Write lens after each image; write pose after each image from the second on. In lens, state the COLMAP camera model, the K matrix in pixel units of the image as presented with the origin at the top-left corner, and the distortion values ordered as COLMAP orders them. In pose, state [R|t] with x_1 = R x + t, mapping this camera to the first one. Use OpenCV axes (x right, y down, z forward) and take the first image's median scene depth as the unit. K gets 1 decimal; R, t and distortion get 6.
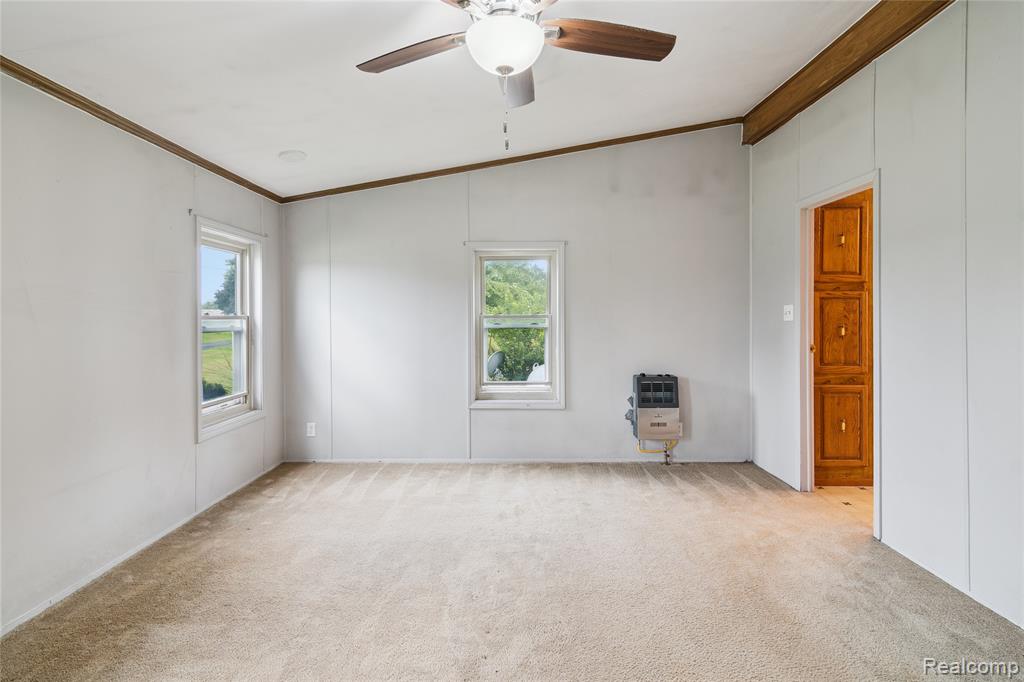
lens RADIAL K [[491.3, 0, 516.3], [0, 491.3, 326.5], [0, 0, 1]] dist [0.025983, -0.015878]
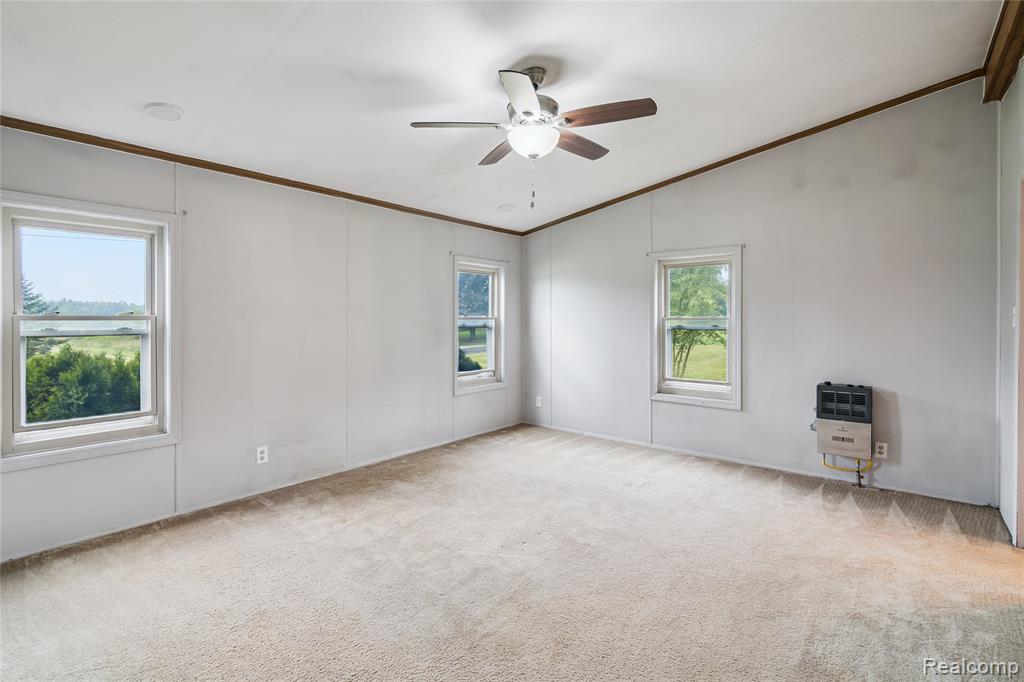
lens RADIAL K [[491.6, 0, 511.3], [0, 491.6, 332.3], [0, 0, 1]] dist [0.002530, -0.000750]
pose [[0.772808, 0.024448, -0.634169, 0.410643], [-0.018055, 0.999700, 0.016538, -0.001998], [0.634383, -0.001330, 0.773017, -0.093104]]
